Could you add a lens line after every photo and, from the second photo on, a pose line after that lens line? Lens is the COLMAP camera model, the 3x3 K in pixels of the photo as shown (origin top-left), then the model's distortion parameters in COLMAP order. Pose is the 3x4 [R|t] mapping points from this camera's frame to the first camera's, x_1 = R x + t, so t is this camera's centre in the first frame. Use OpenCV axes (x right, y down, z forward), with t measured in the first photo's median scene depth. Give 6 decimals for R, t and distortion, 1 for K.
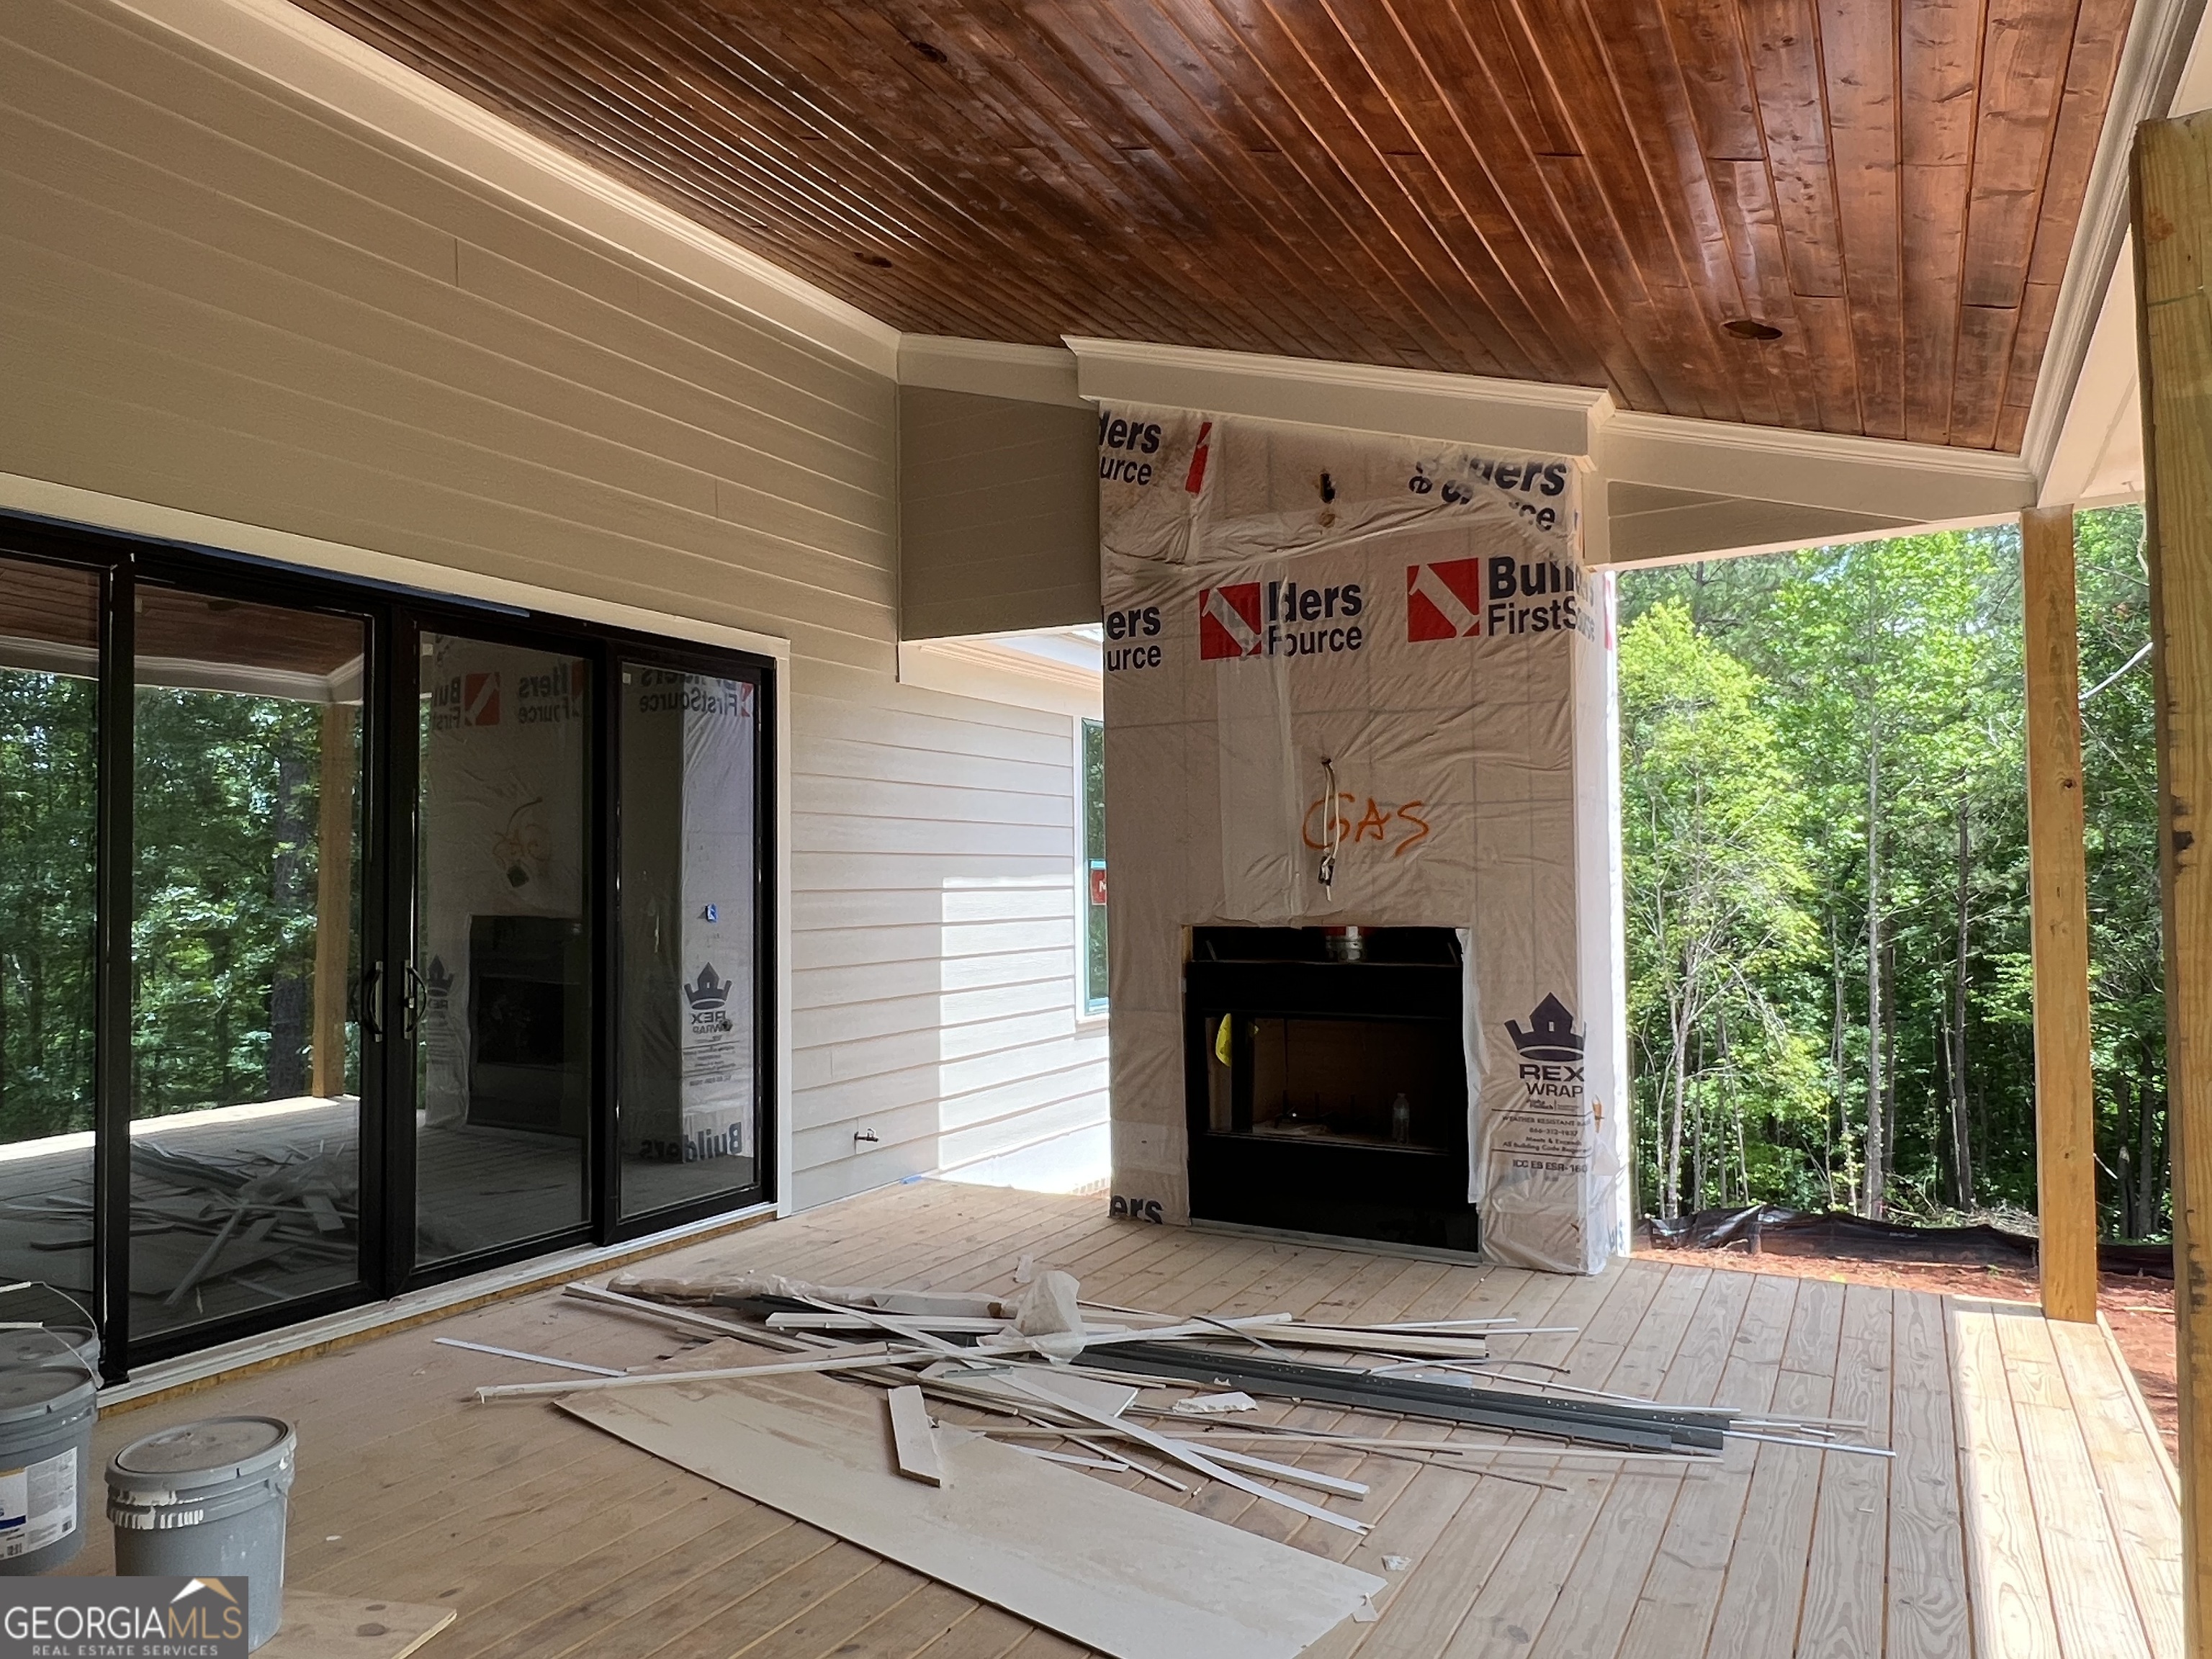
lens RADIAL K [[1400.7, 0, 1092.2], [0, 1400.7, 842.5], [0, 0, 1]] dist [0.002460, -0.002246]
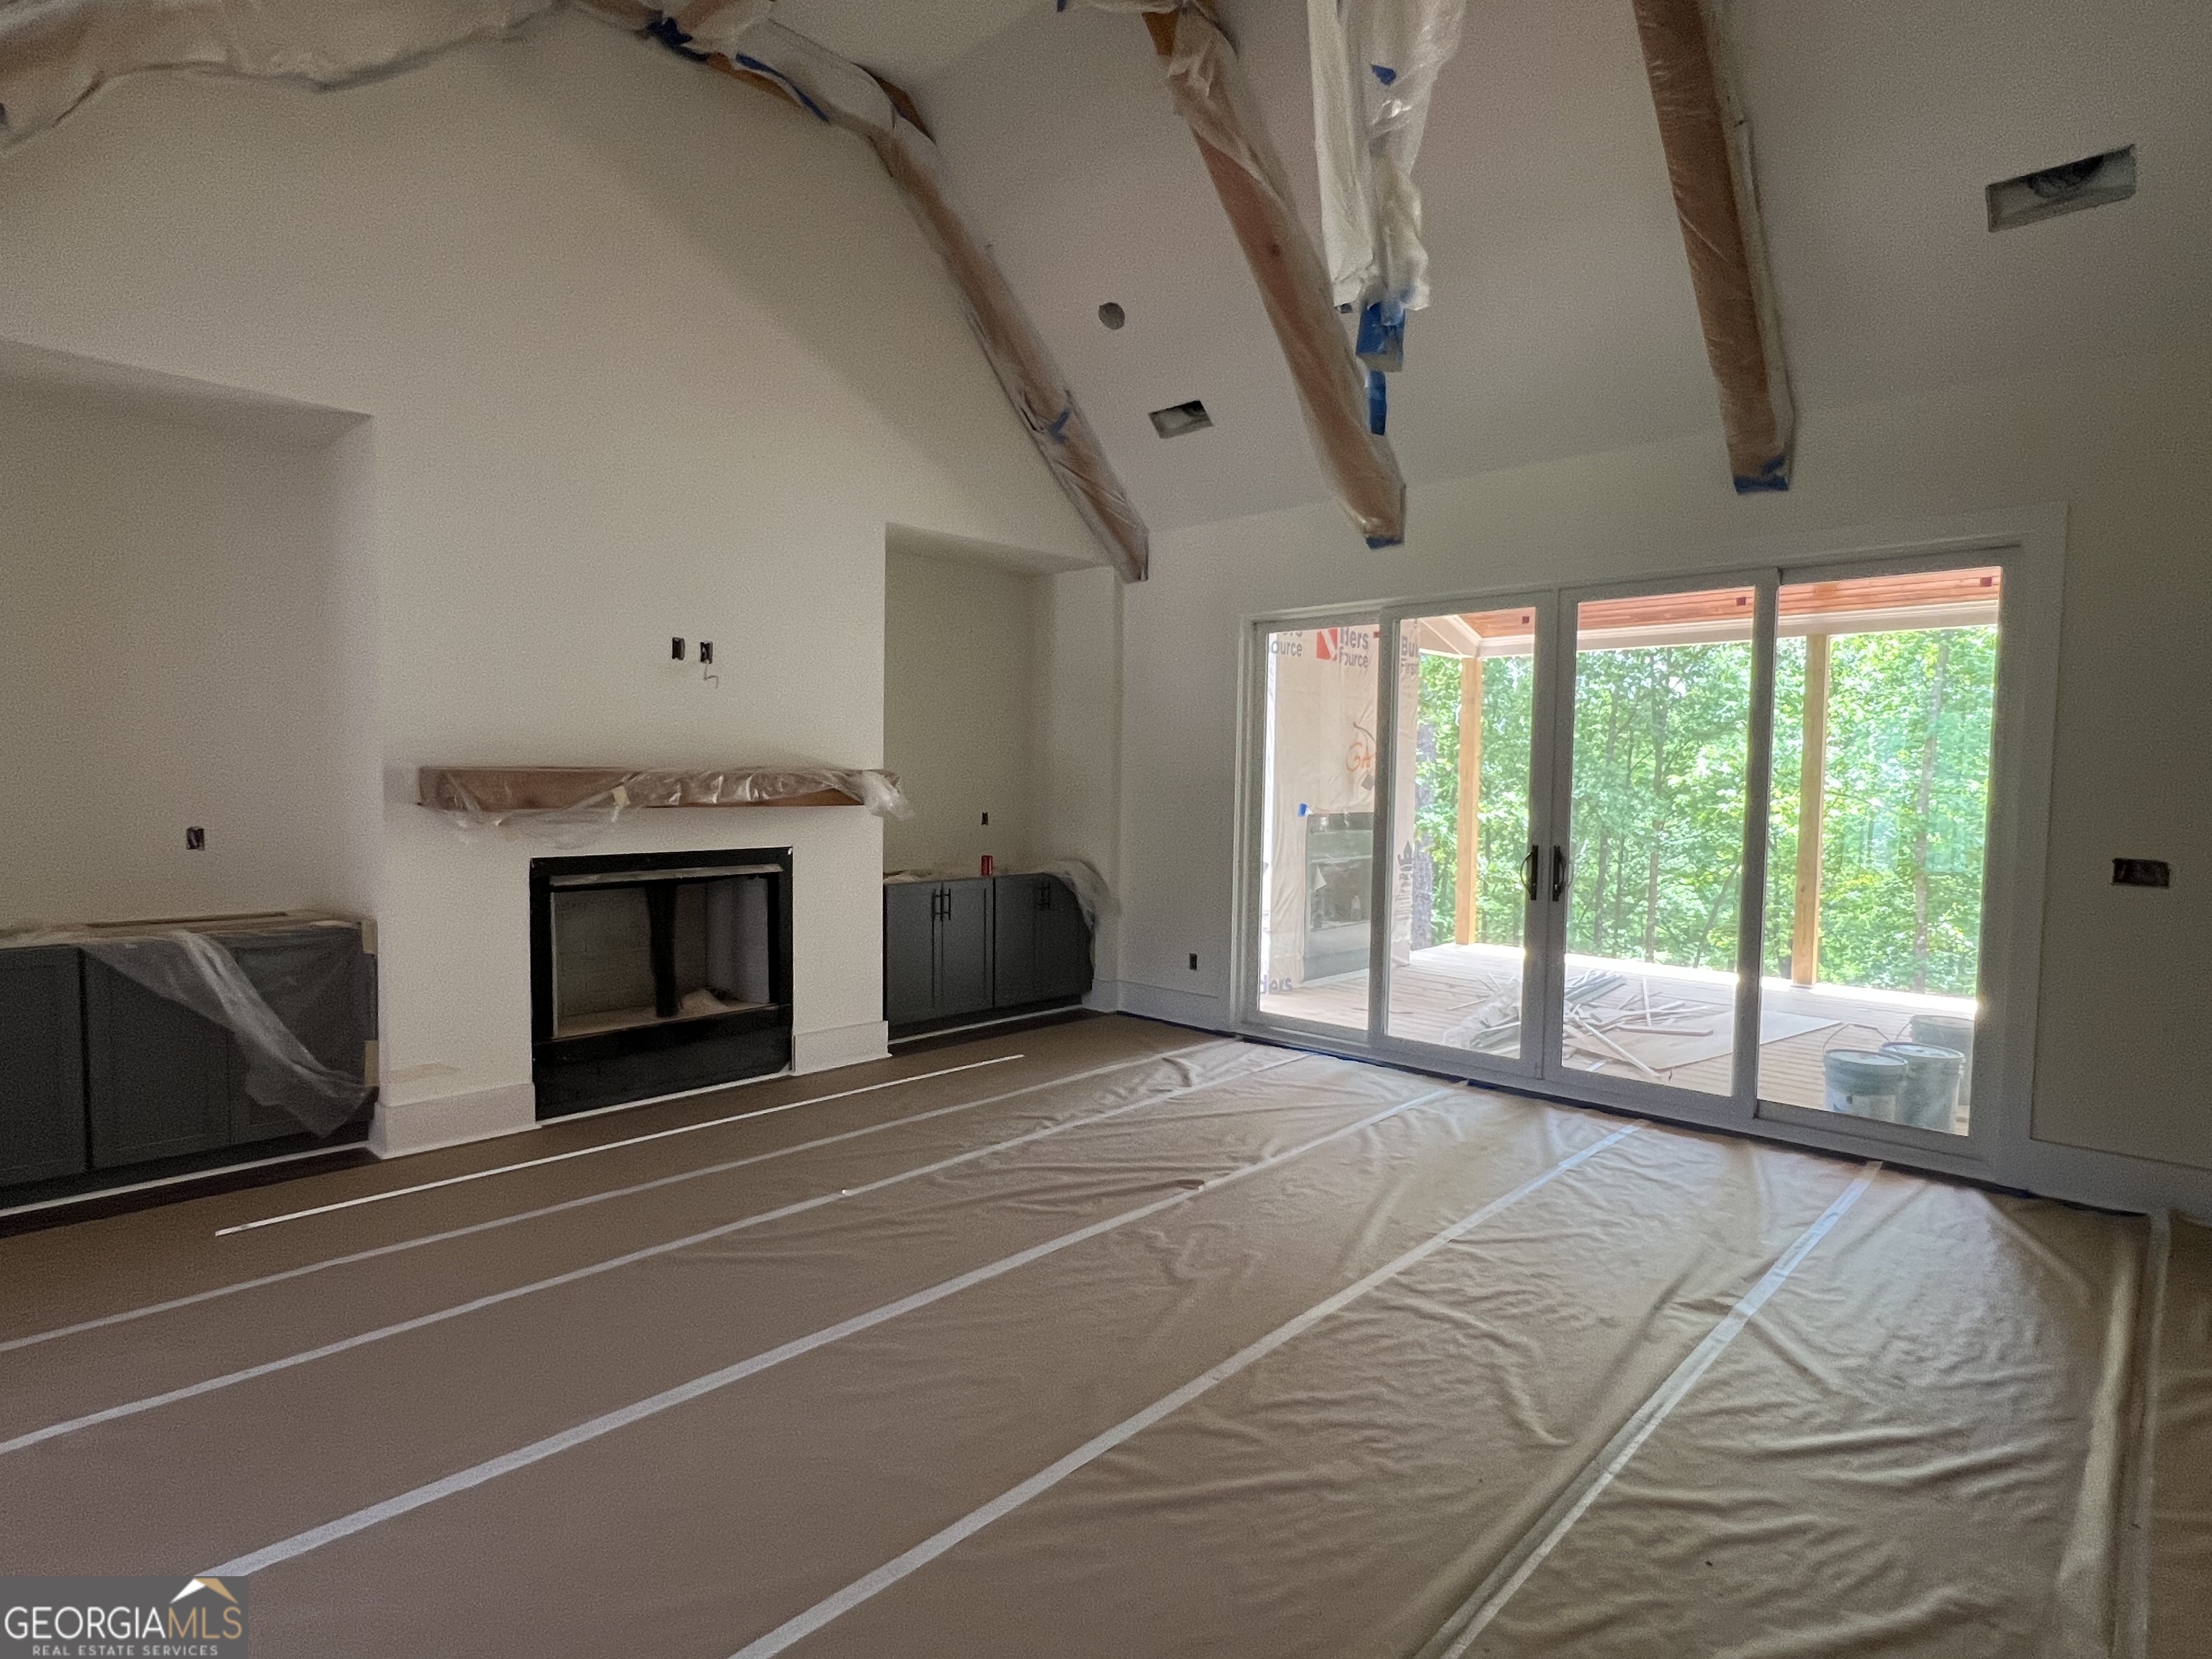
lens RADIAL K [[1160.9, 0, 1098.3], [0, 1160.9, 838.4], [0, 0, 1]] dist [-0.001103, -0.000449]
pose [[0.242630, -0.035820, 0.969457, -1.467753], [-0.045151, 0.997818, 0.048168, 0.035612], [-0.969068, -0.055459, 0.240484, 0.972772]]
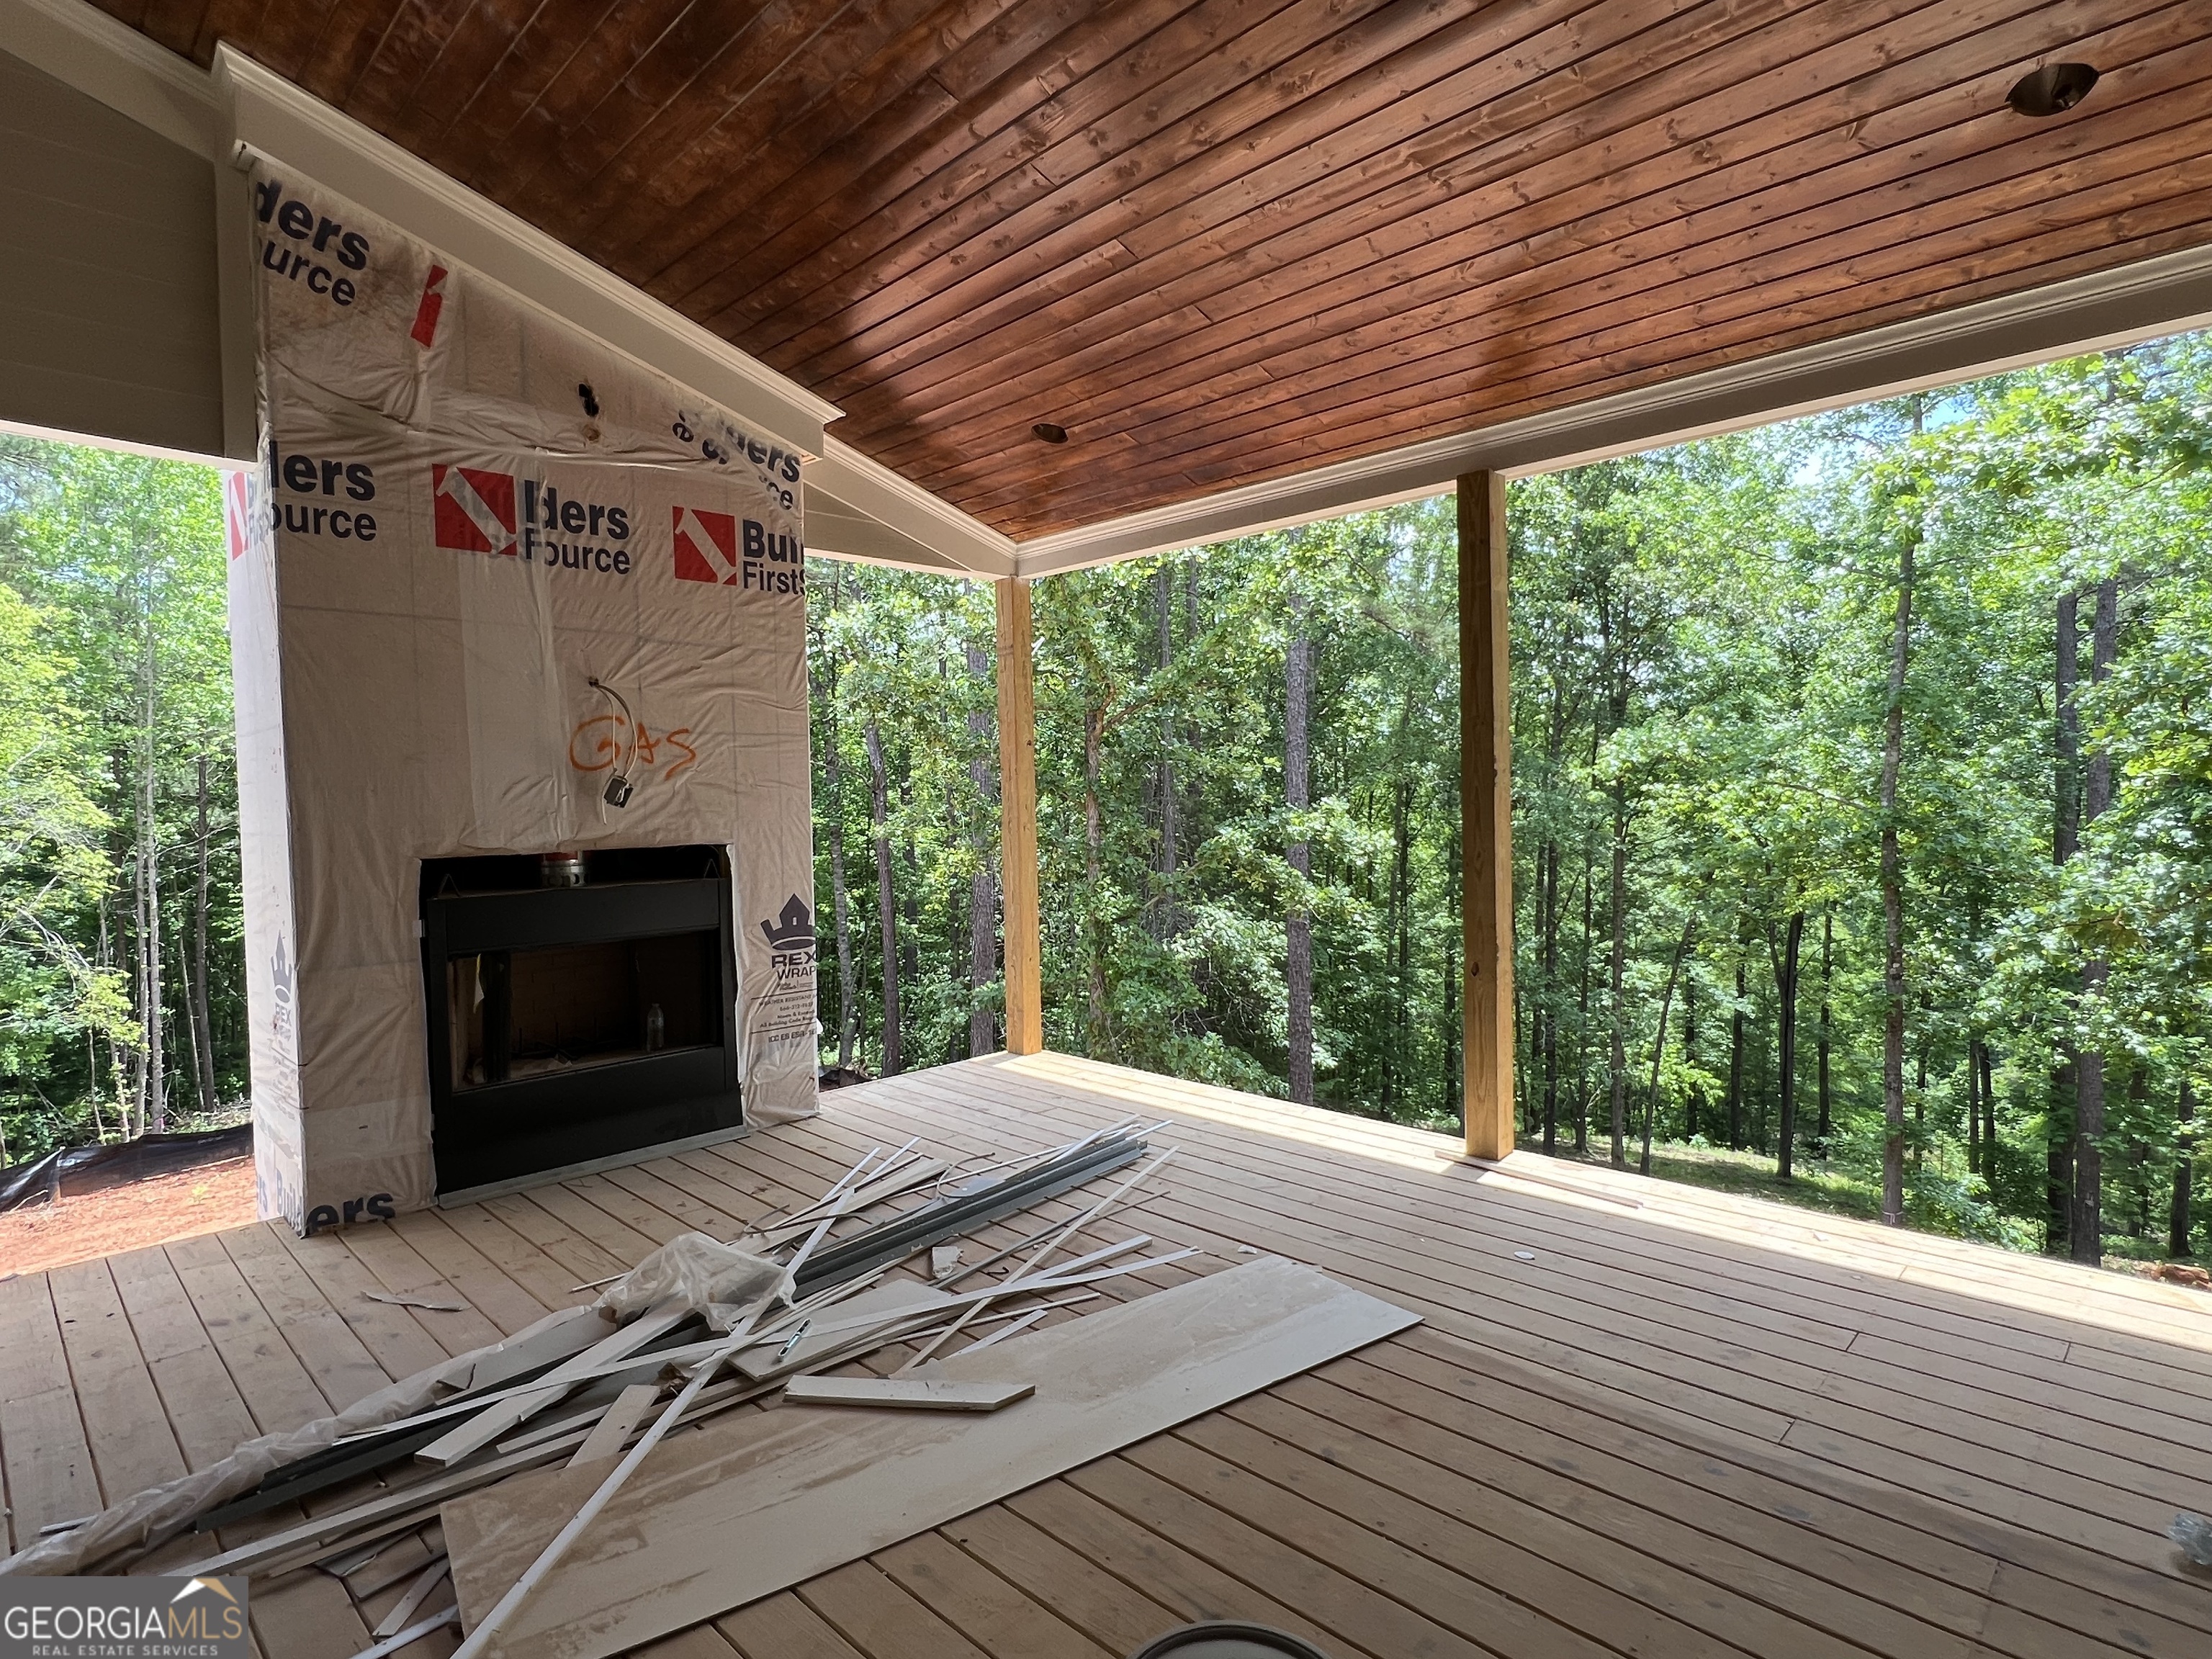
lens RADIAL K [[1160.9, 0, 1098.8], [0, 1160.9, 834.1], [0, 0, 1]] dist [-0.001103, -0.000449]
pose [[0.264244, -0.026930, 0.964080, -0.539589], [-0.011690, 0.999447, 0.031122, 0.019687], [-0.964385, -0.019494, 0.263783, 0.451202]]
